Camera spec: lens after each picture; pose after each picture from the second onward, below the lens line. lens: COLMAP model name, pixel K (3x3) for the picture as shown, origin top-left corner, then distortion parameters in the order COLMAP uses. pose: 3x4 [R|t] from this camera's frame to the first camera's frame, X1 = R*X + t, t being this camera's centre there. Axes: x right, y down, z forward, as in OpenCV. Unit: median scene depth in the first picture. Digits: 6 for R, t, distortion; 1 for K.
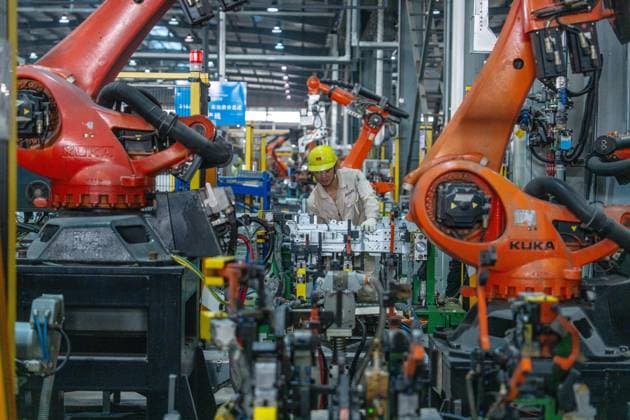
lens RADIAL K [[524.2, 0, 316.7], [0, 524.2, 208.7], [0, 0, 1]] dist [-0.017360, 0.003353]
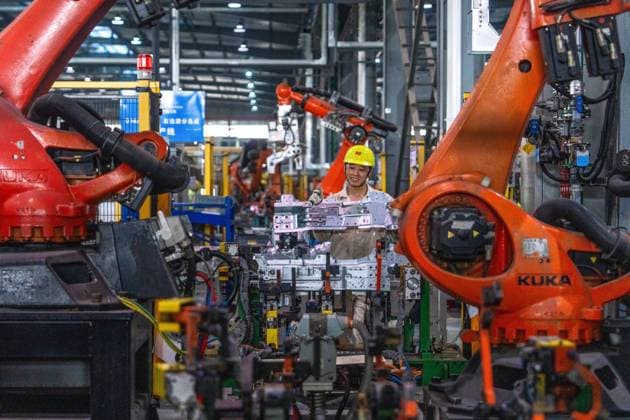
lens RADIAL K [[524.2, 0, 313.4], [0, 524.2, 211.7], [0, 0, 1]] dist [-0.017360, 0.003353]
pose [[0.999923, -0.012185, 0.002165, 0.037876], [0.012186, 0.999926, -0.000451, -0.044792], [-0.002159, 0.000478, 0.999998, 0.154328]]
